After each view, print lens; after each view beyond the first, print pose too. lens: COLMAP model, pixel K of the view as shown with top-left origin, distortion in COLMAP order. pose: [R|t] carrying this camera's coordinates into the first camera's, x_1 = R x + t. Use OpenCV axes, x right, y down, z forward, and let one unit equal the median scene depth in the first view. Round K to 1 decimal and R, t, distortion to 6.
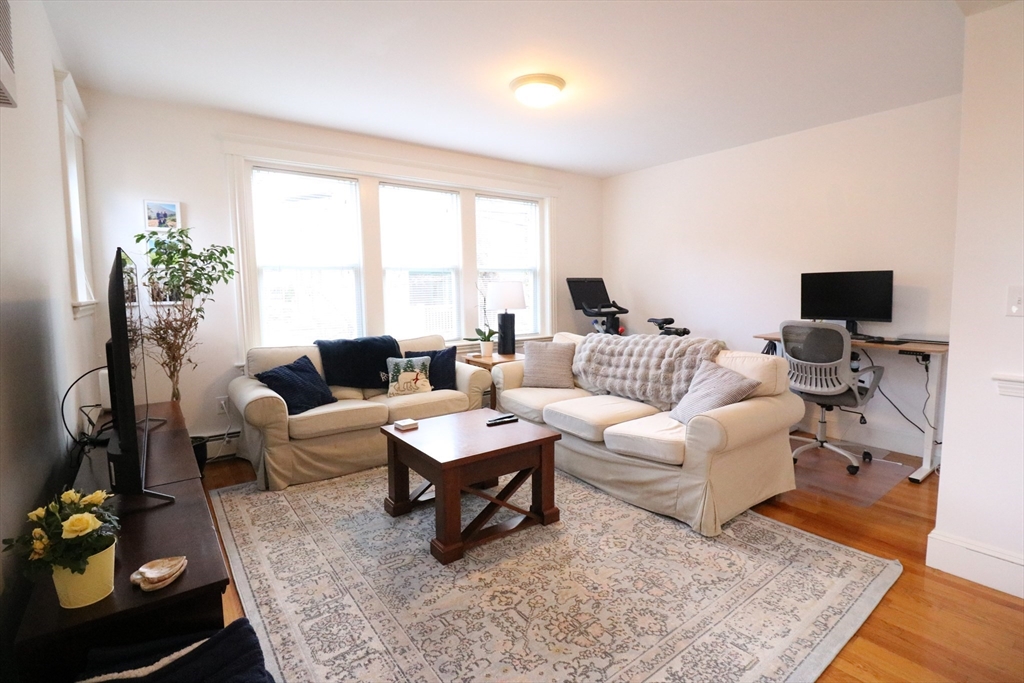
lens RADIAL K [[480.2, 0, 521.3], [0, 480.2, 330.3], [0, 0, 1]] dist [-0.001652, -0.012501]
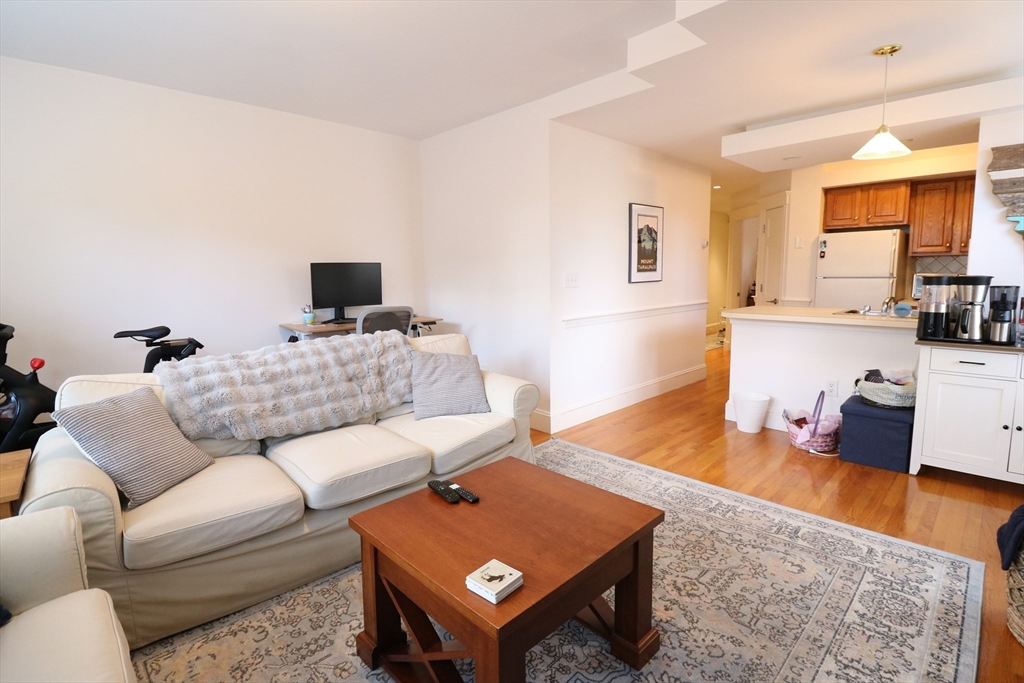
lens RADIAL K [[480.2, 0, 521.3], [0, 480.2, 330.3], [0, 0, 1]] dist [-0.001652, -0.012501]
pose [[-0.122458, -0.108287, 0.986549, -0.949437], [0.103943, 0.987164, 0.121256, -0.118537], [-0.987016, 0.117394, -0.109630, 1.453287]]
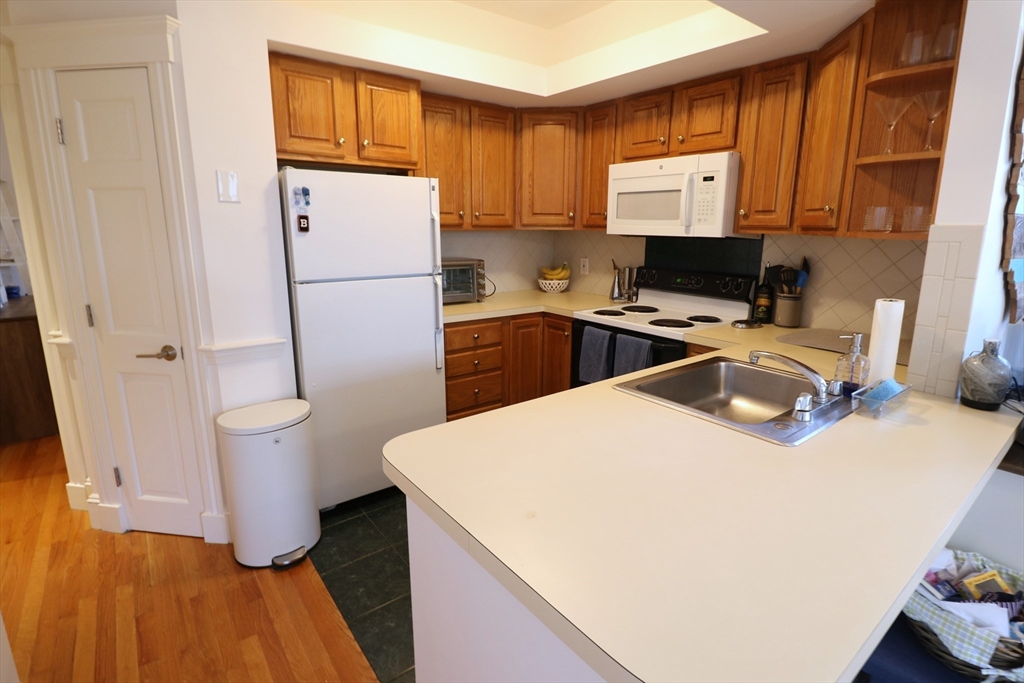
lens RADIAL K [[500.8, 0, 517.8], [0, 500.8, 329.5], [0, 0, 1]] dist [-0.014304, -0.000814]
pose [[-0.999981, 0.000814, -0.006160, 1.133382], [-0.001025, 0.956179, 0.292780, -0.136294], [0.006128, 0.292781, -0.956160, 0.537958]]
